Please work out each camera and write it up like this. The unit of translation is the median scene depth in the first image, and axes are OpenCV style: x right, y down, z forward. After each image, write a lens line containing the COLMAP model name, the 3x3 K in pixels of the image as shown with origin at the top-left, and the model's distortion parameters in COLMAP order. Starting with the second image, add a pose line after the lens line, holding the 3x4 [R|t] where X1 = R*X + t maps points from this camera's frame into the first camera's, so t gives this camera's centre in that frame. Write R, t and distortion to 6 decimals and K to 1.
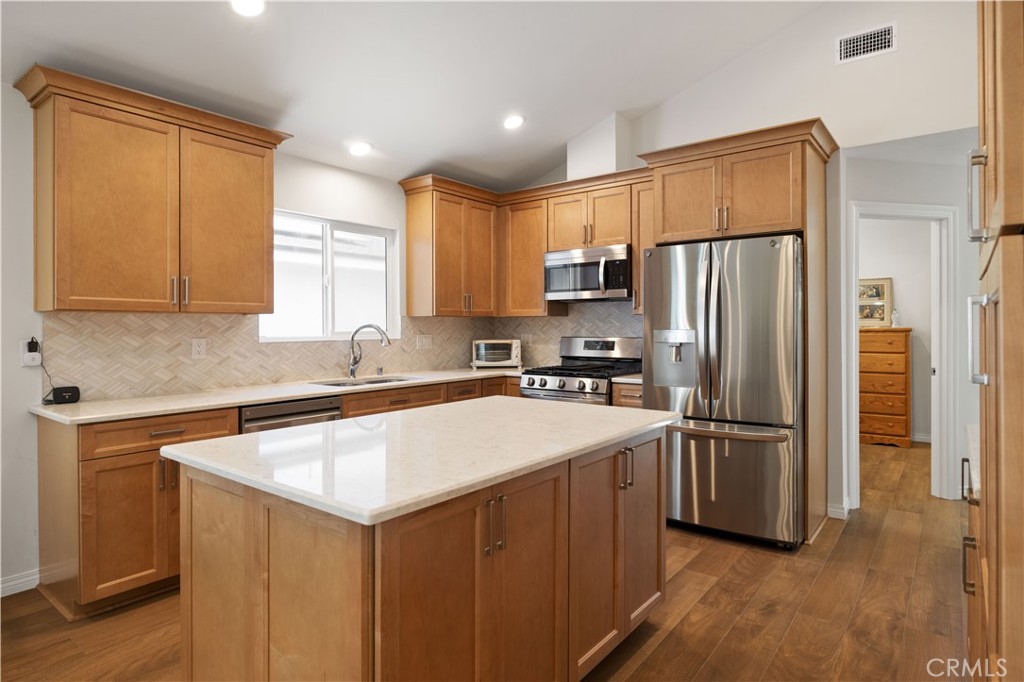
lens RADIAL K [[581.7, 0, 514.4], [0, 581.7, 334.1], [0, 0, 1]] dist [-0.004349, -0.000401]
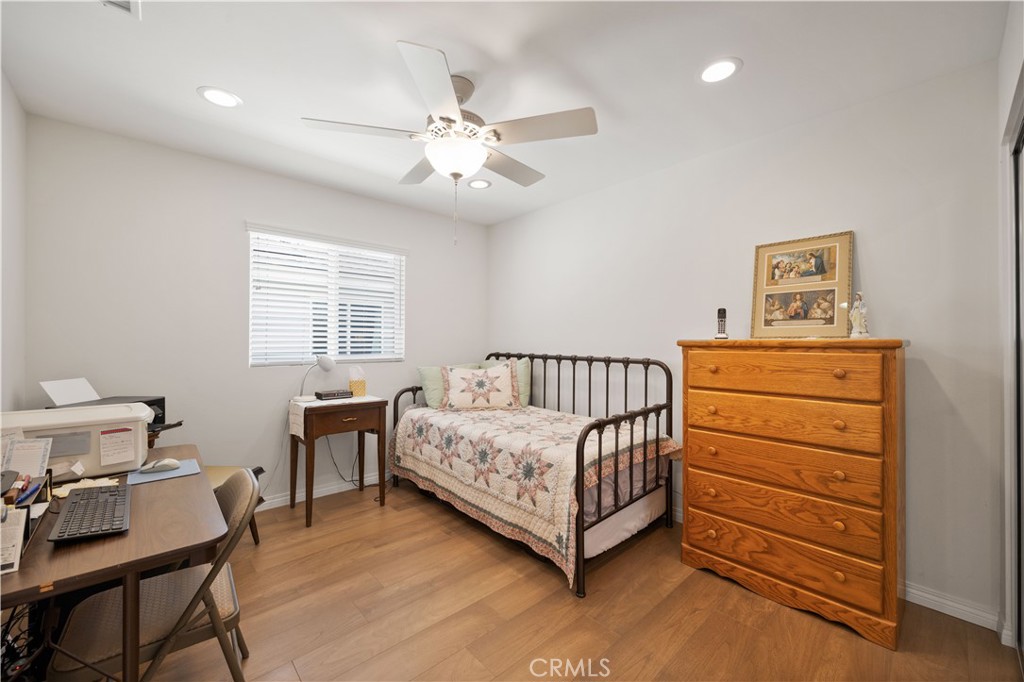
lens RADIAL K [[405.0, 0, 512.5], [0, 405.0, 342.1], [0, 0, 1]] dist [-0.000131, 0.000008]
pose [[0.984637, 0.008073, -0.174430, 0.448850], [-0.008888, 0.999953, -0.003892, -0.005431], [0.174390, 0.005382, 0.984662, 0.648886]]
